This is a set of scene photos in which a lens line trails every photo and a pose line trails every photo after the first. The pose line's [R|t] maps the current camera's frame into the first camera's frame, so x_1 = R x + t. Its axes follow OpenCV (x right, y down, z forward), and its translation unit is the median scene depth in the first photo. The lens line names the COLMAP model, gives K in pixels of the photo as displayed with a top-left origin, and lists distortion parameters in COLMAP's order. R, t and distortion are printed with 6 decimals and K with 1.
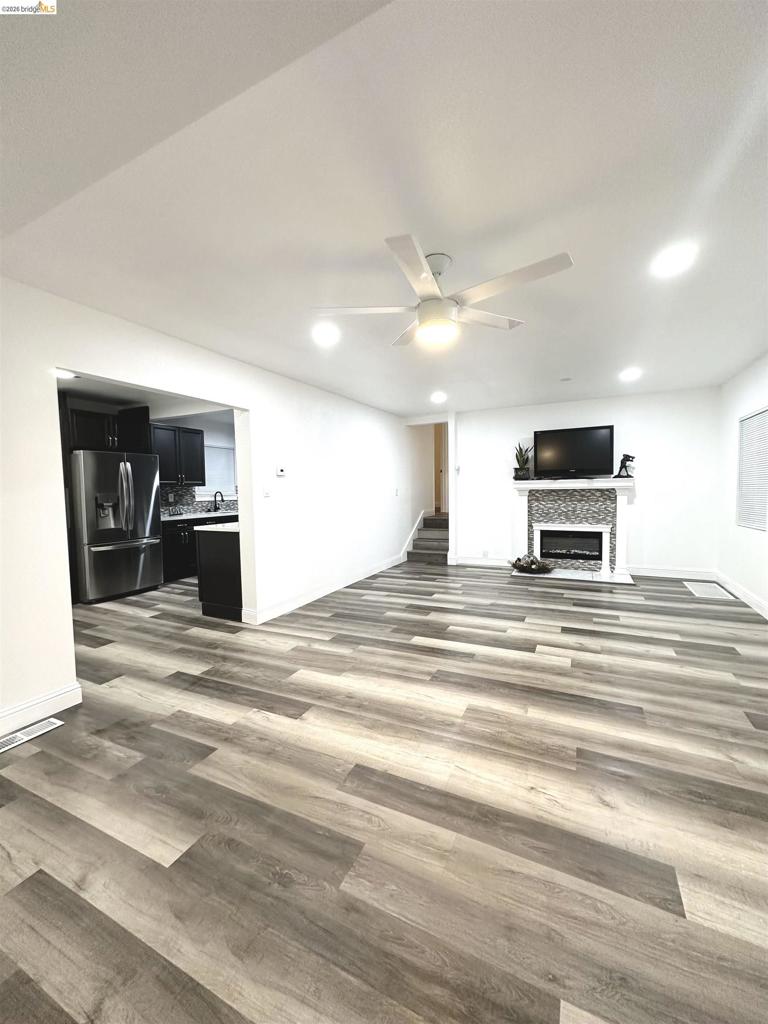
lens RADIAL K [[410.3, 0, 384.0], [0, 410.3, 512.0], [0, 0, 1]] dist [0.001579, 0.000349]
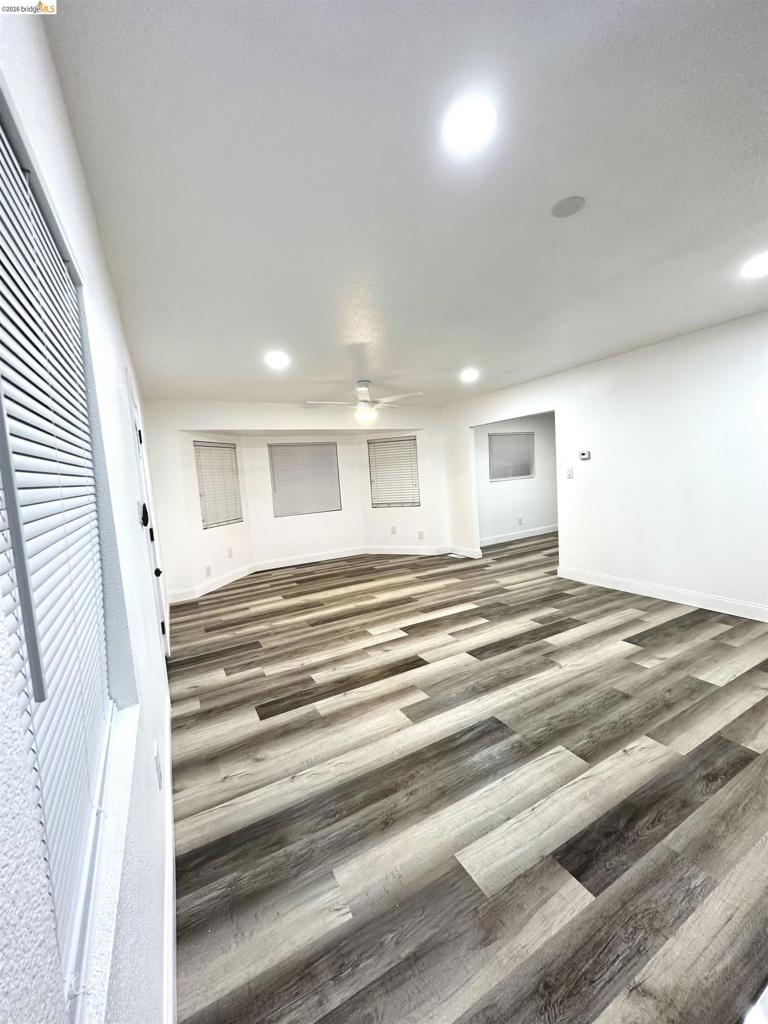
lens RADIAL K [[410.3, 0, 384.0], [0, 410.3, 512.0], [0, 0, 1]] dist [0.001579, 0.000349]
pose [[-0.579696, 0.131031, -0.804228, 1.250552], [0.024429, 0.989337, 0.143581, -0.155257], [0.814466, 0.063587, -0.576716, 1.563687]]
